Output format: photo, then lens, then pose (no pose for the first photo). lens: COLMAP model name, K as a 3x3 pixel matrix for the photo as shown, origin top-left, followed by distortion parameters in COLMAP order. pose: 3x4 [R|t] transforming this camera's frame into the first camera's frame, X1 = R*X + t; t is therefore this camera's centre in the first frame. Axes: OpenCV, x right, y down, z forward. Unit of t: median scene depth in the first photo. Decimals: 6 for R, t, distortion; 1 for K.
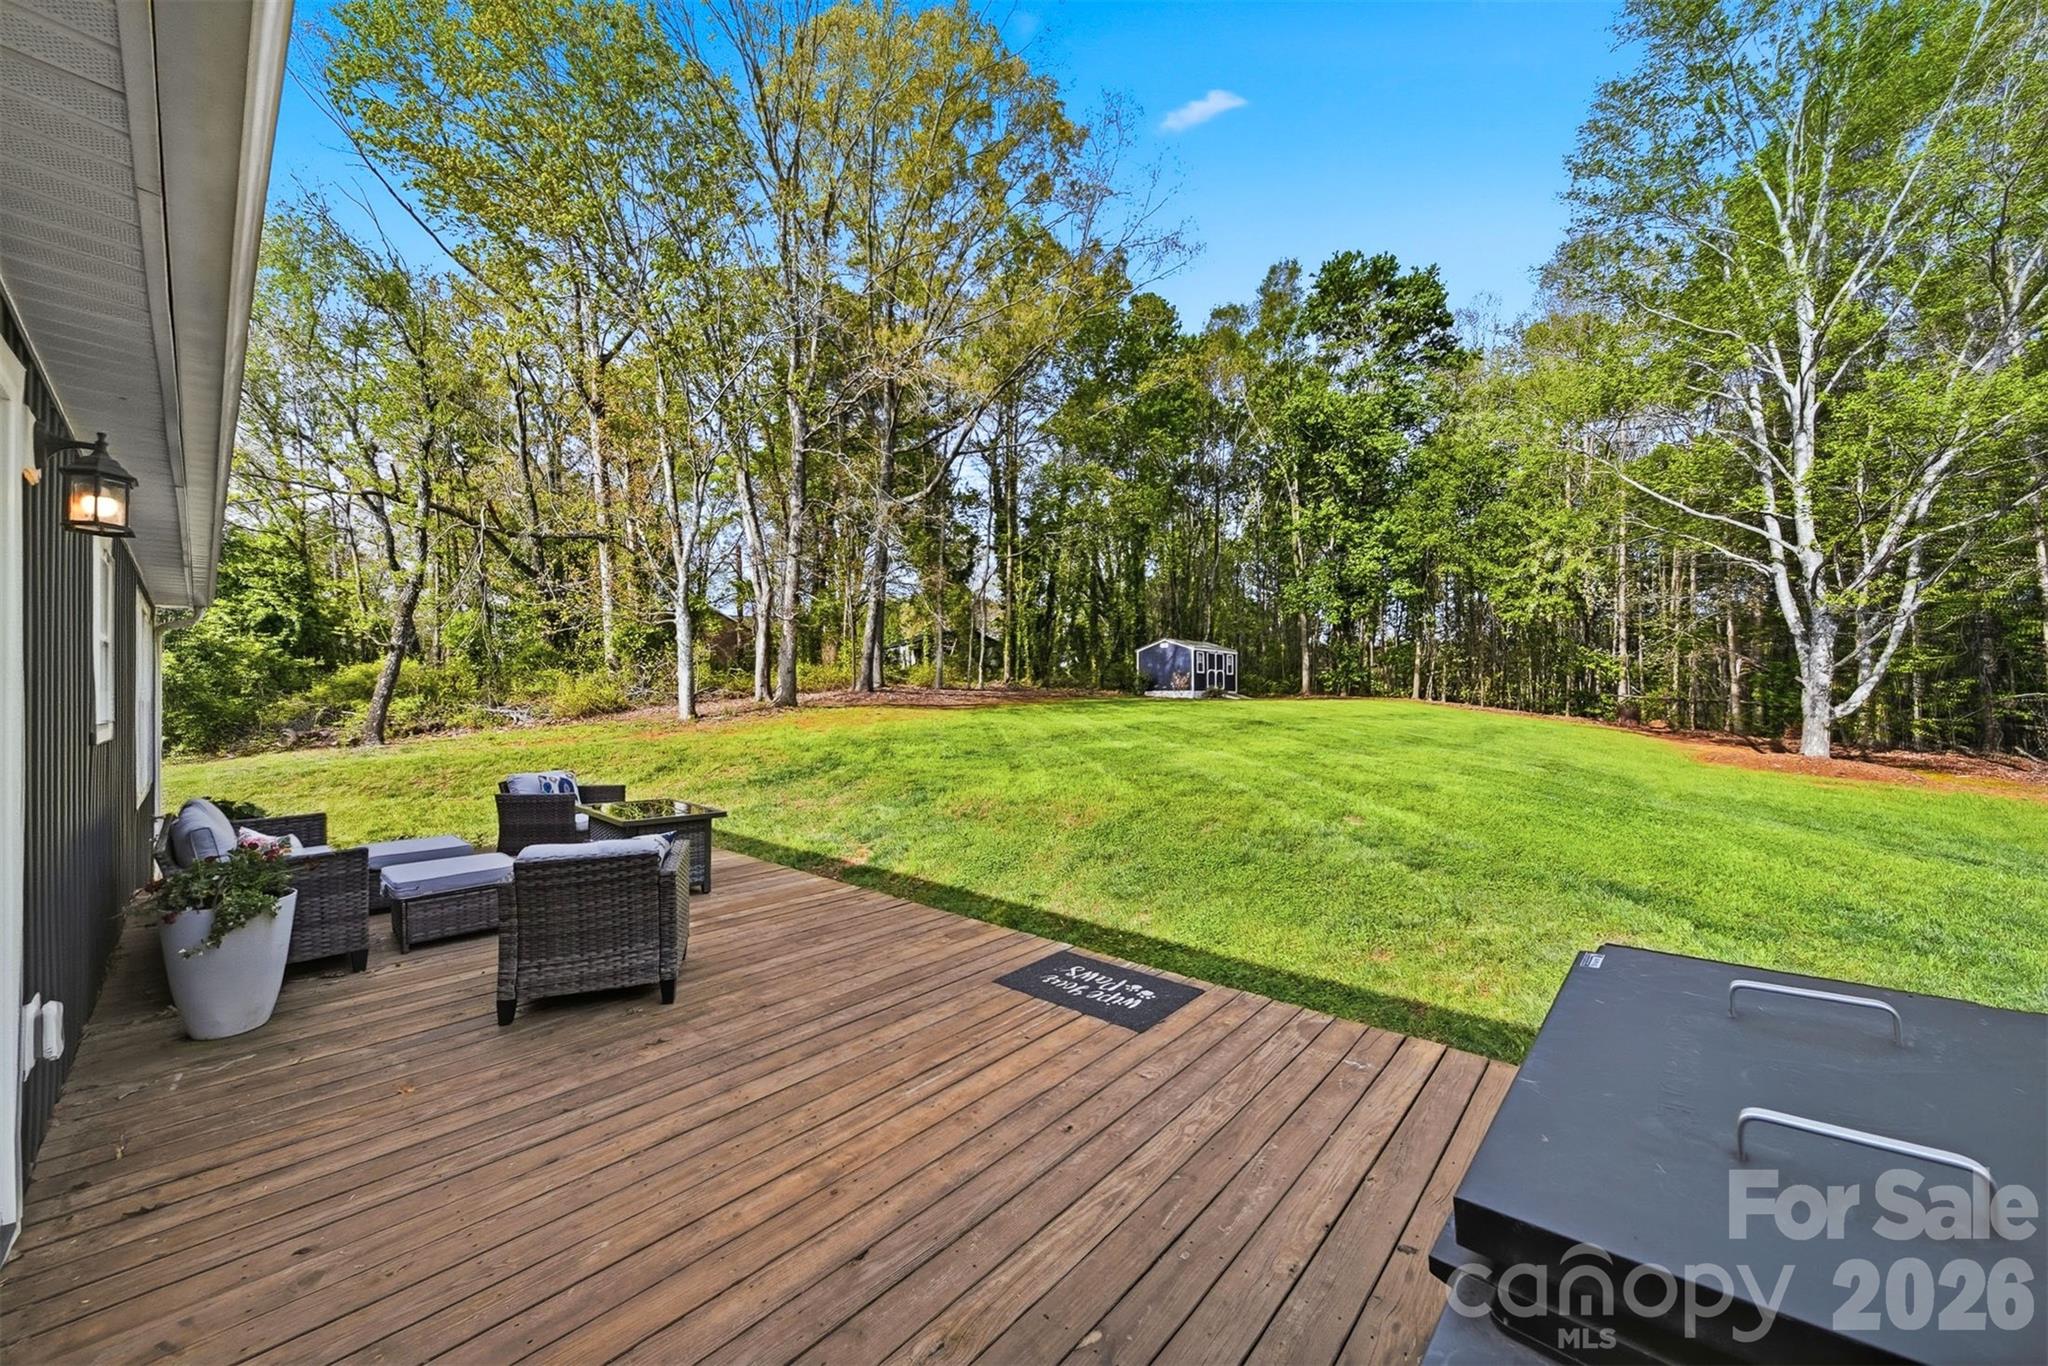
lens RADIAL K [[737.9, 0, 1010.7], [0, 737.9, 682.8], [0, 0, 1]] dist [-0.005791, -0.000131]
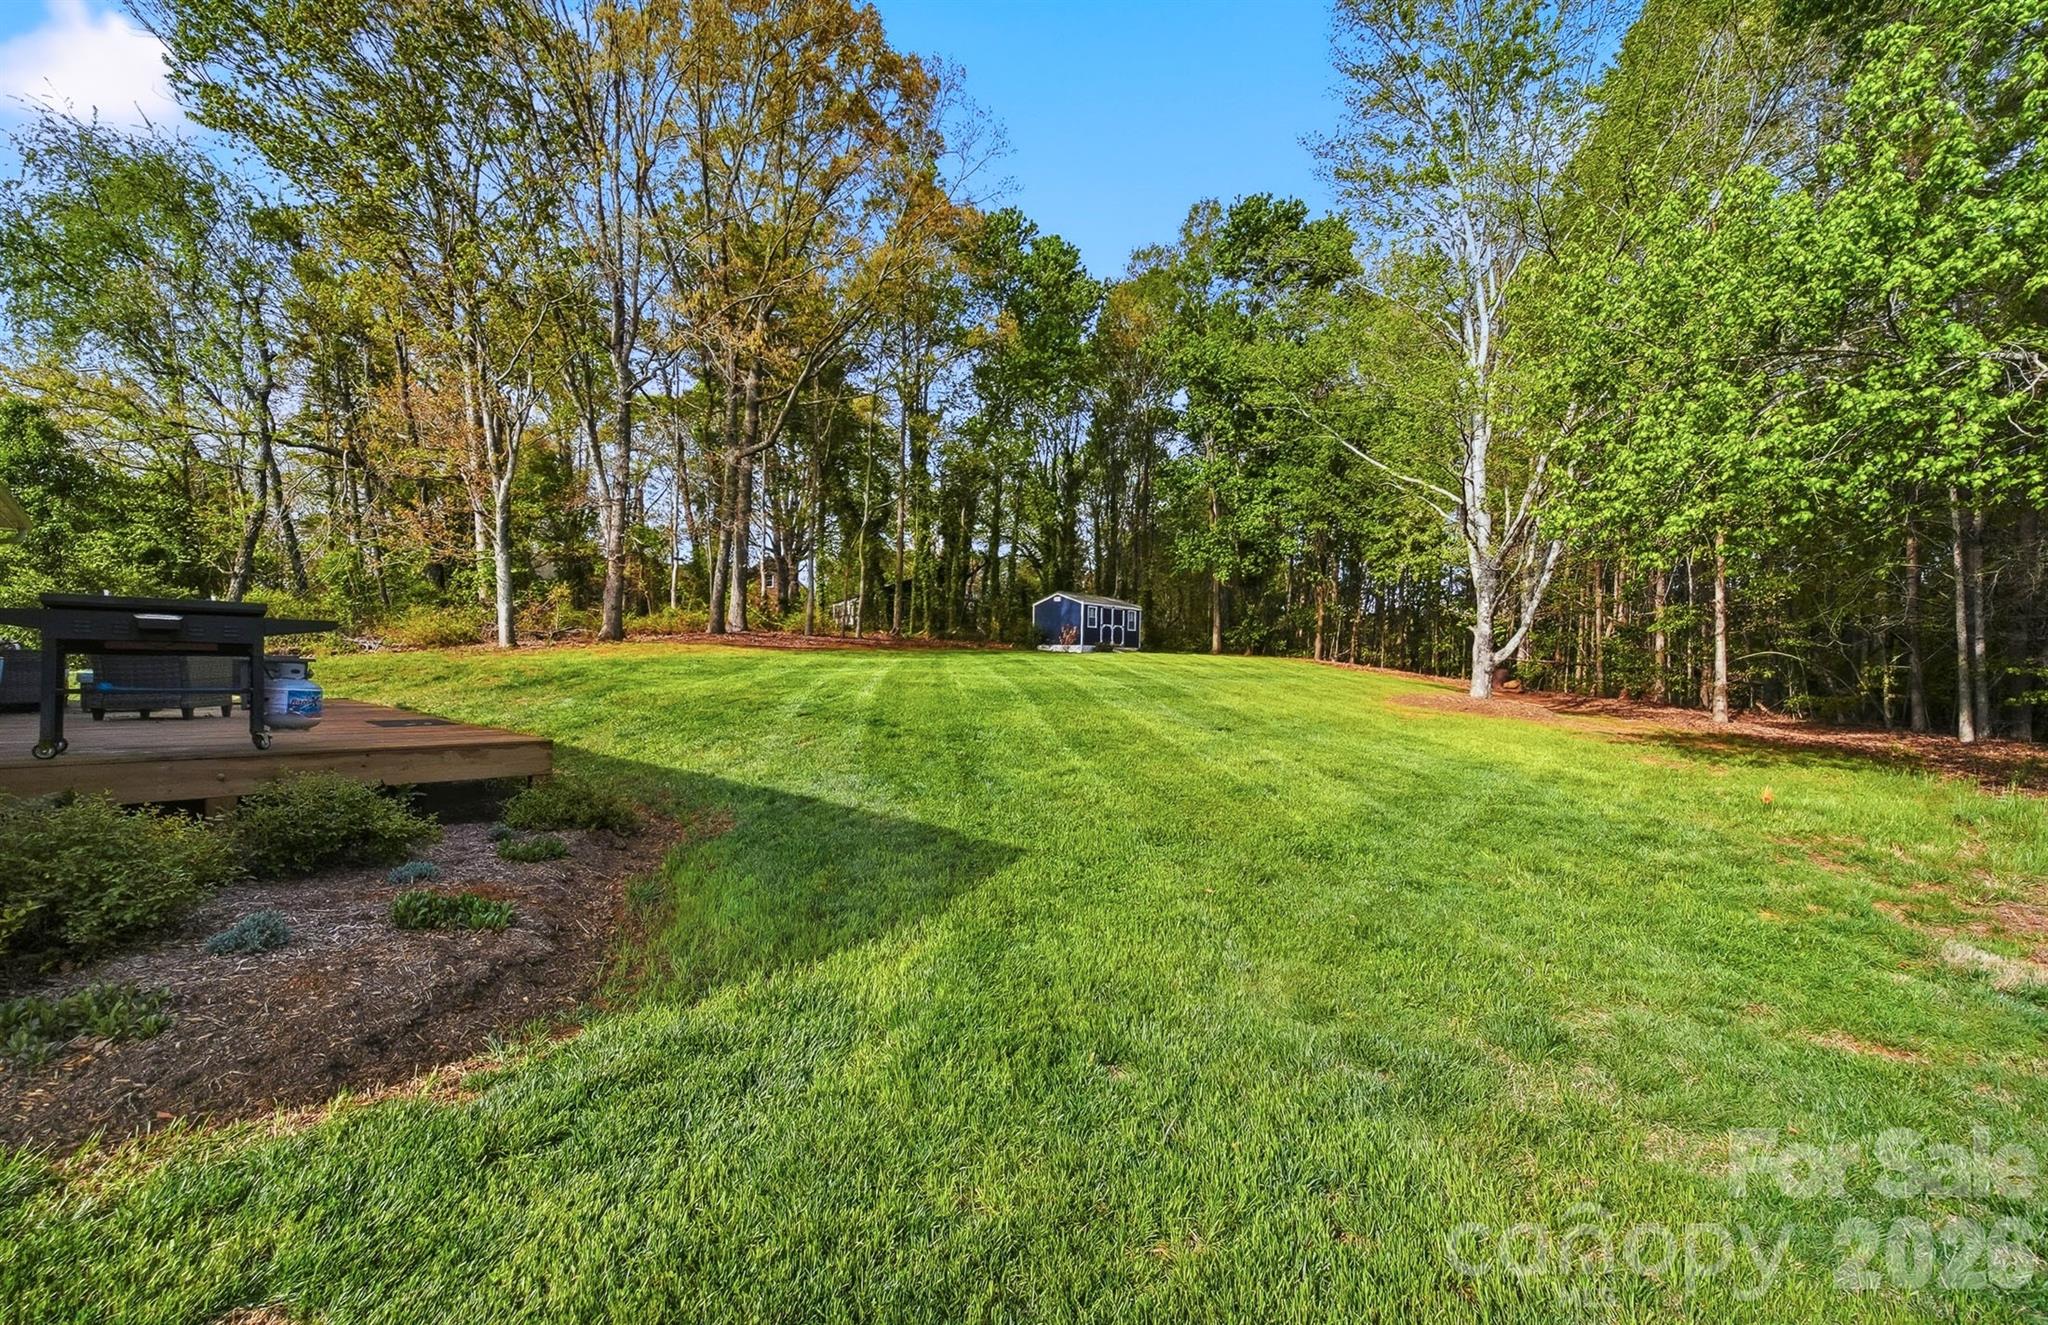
lens RADIAL K [[825.5, 0, 1022.0], [0, 825.5, 686.6], [0, 0, 1]] dist [0.000302, -0.000065]
pose [[0.999547, 0.022128, -0.020421, 0.228785], [-0.021205, 0.998791, 0.044350, 0.023473], [0.021378, -0.043896, 0.998807, -0.147457]]
